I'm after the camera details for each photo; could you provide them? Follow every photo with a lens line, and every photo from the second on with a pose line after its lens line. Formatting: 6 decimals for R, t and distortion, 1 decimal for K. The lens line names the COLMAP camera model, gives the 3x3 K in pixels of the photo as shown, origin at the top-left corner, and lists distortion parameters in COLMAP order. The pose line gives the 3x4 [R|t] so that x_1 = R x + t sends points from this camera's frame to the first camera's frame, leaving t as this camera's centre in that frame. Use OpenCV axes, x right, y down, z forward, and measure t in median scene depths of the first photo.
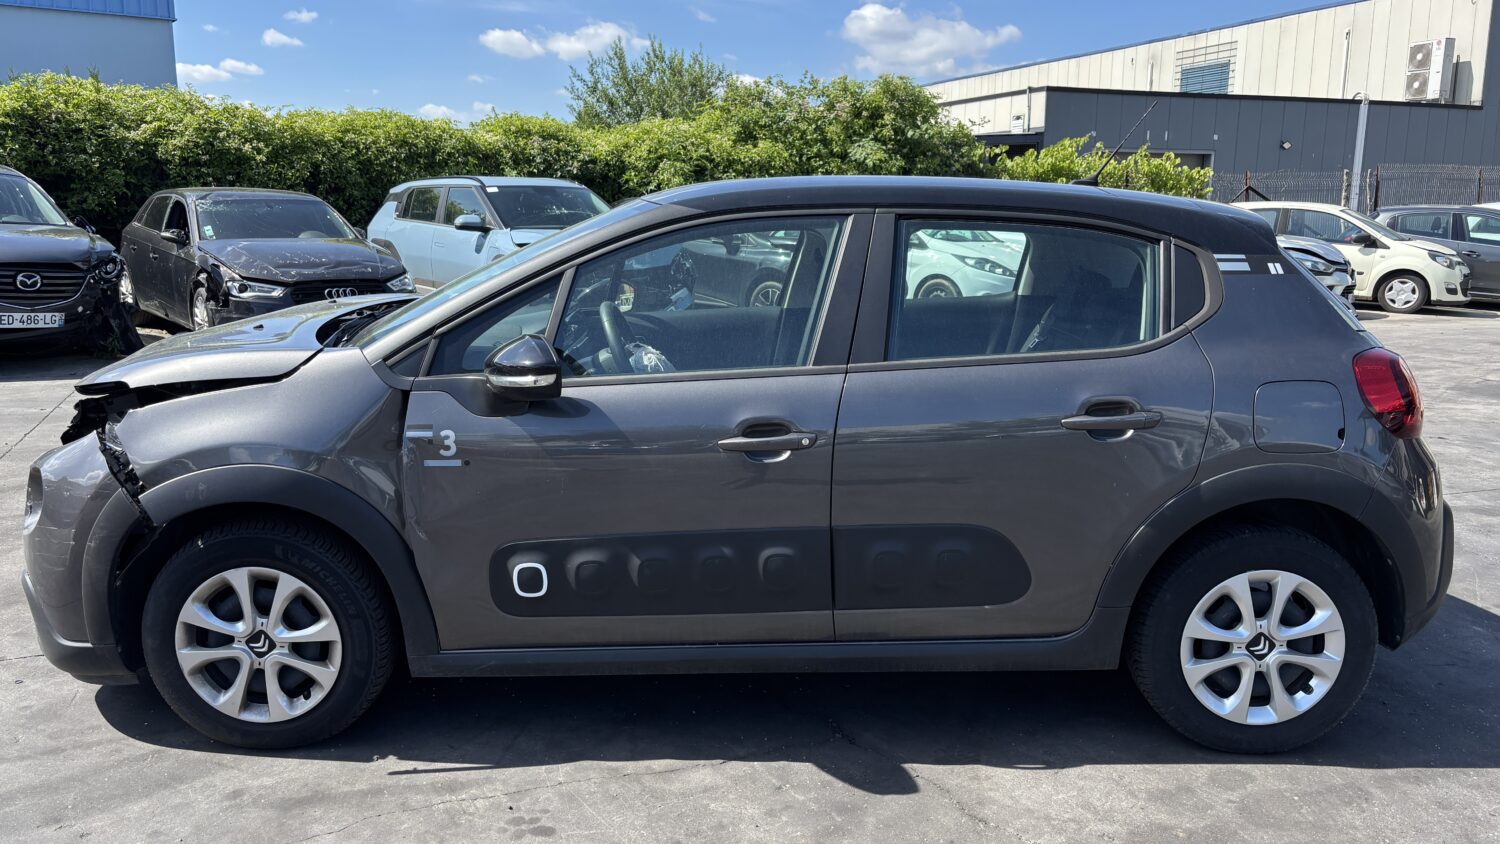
lens RADIAL K [[1133.1, 0, 759.3], [0, 1133.1, 420.0], [0, 0, 1]] dist [0.026827, -0.023492]
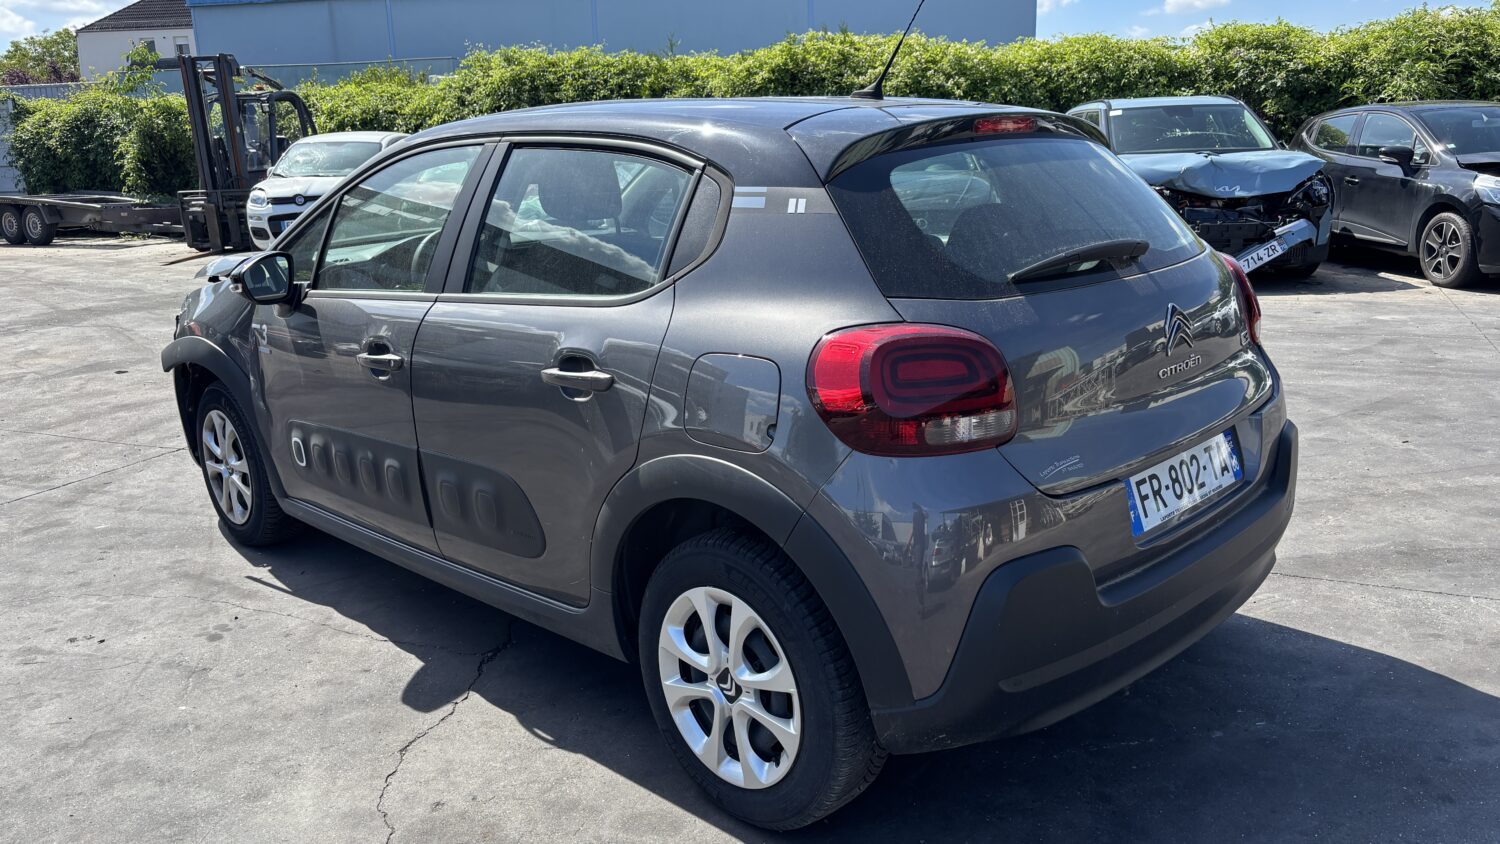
lens RADIAL K [[1133.1, 0, 765.9], [0, 1133.1, 416.7], [0, 0, 1]] dist [0.026827, -0.023492]
pose [[0.702382, 0.138720, -0.698152, 0.839855], [-0.096517, 0.990328, 0.099671, -0.057654], [0.705226, -0.002624, 0.708978, 0.394100]]
